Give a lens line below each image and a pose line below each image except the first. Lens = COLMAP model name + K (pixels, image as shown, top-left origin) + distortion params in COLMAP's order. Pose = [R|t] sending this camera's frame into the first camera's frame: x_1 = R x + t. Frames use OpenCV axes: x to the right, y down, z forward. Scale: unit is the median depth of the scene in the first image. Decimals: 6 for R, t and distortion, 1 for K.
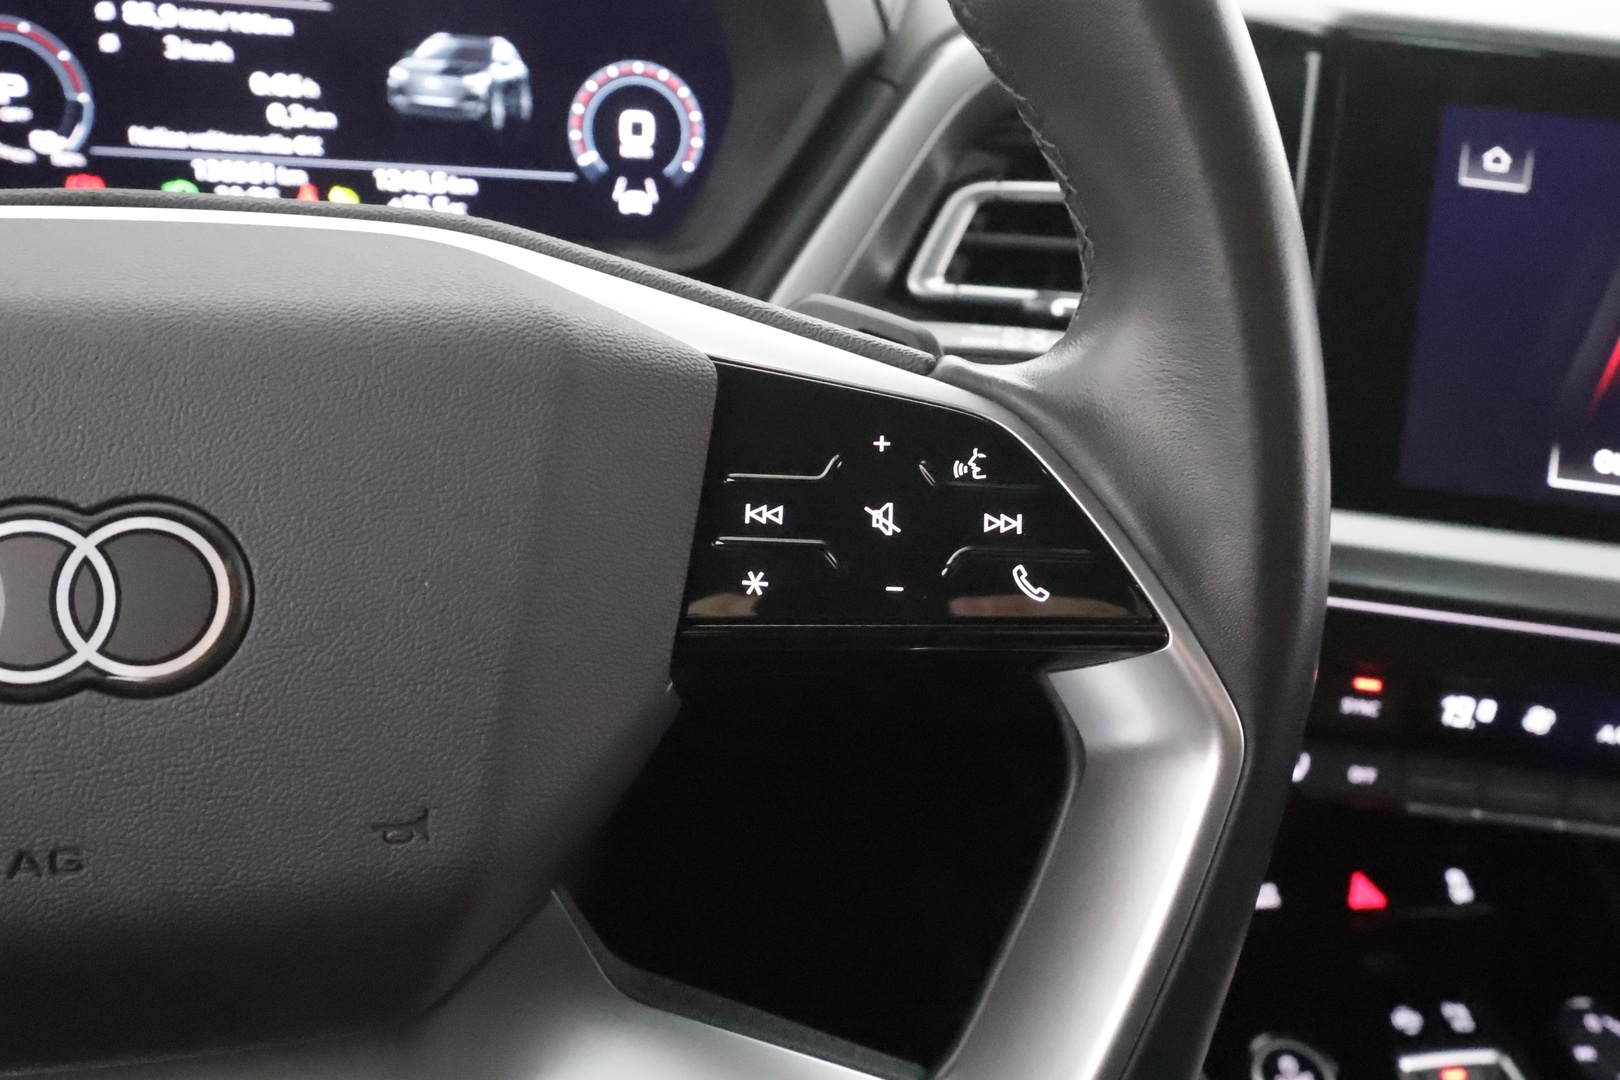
lens RADIAL K [[1338.4, 0, 770.1], [0, 1338.4, 483.7], [0, 0, 1]] dist [-0.014020, 0.021302]
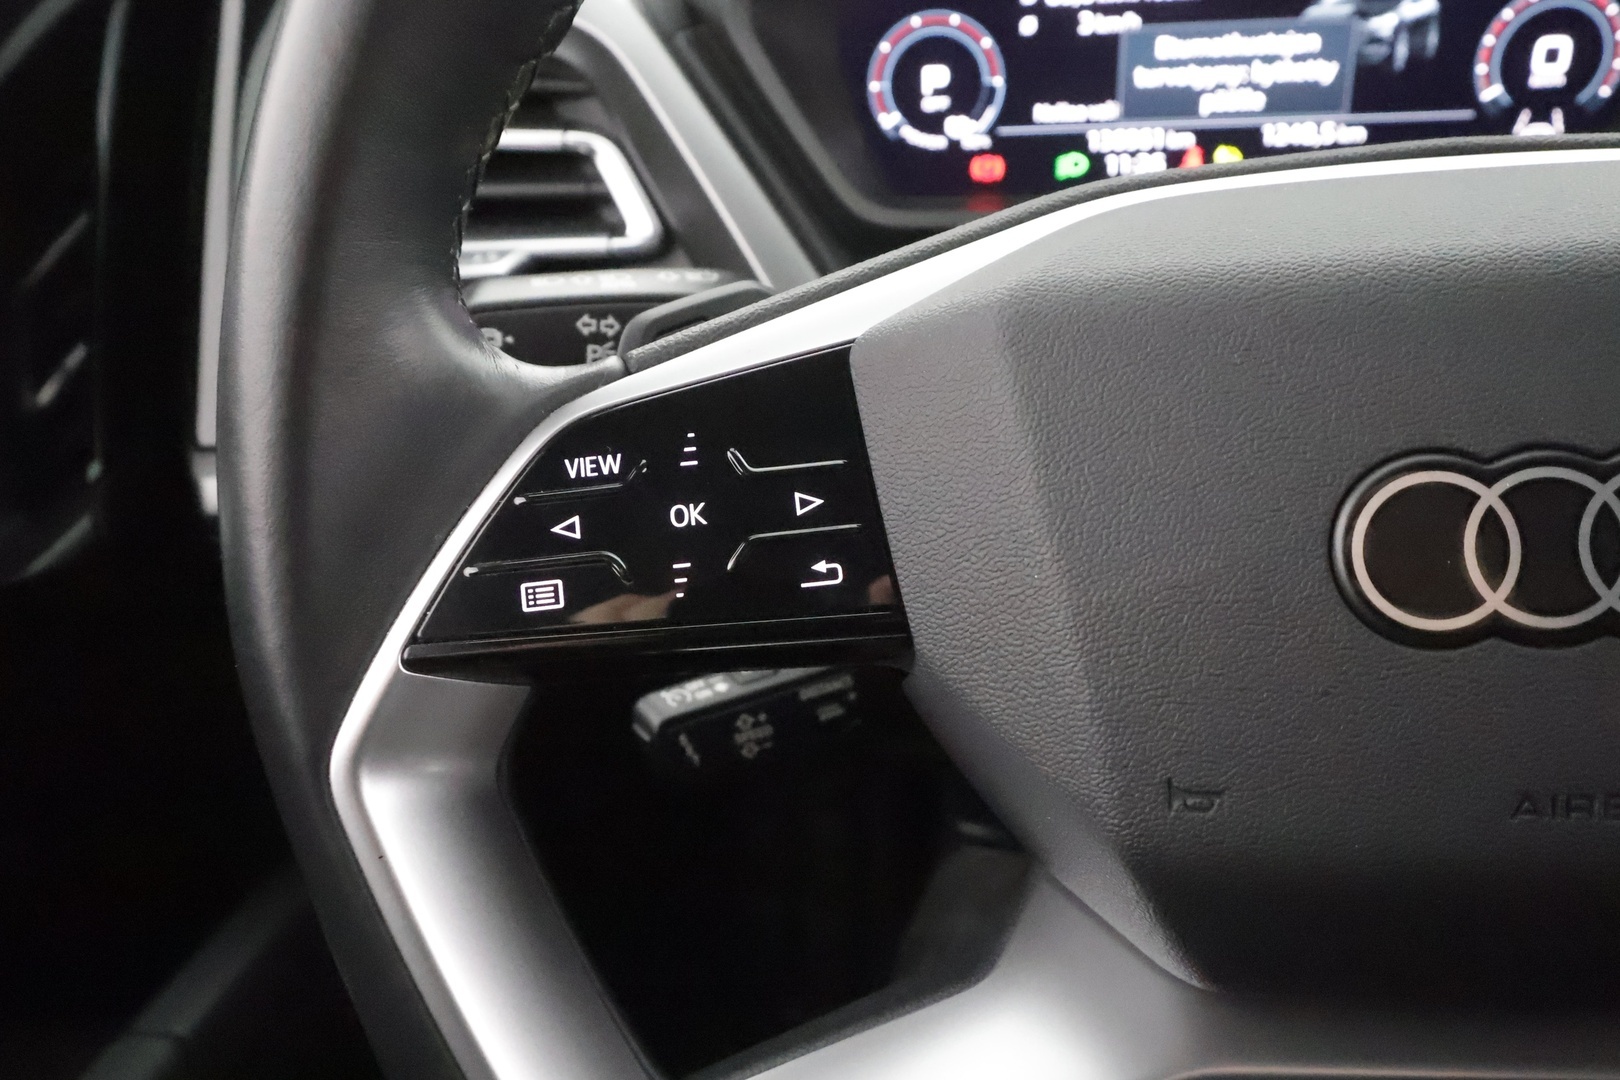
lens RADIAL K [[1248.2, 0, 768.9], [0, 1248.2, 539.7], [0, 0, 1]] dist [-0.003160, -0.003084]
pose [[0.956680, -0.000885, -0.291140, -0.387972], [0.024050, 0.996818, 0.075997, -0.003200], [0.290146, -0.079706, 0.953657, -0.033907]]
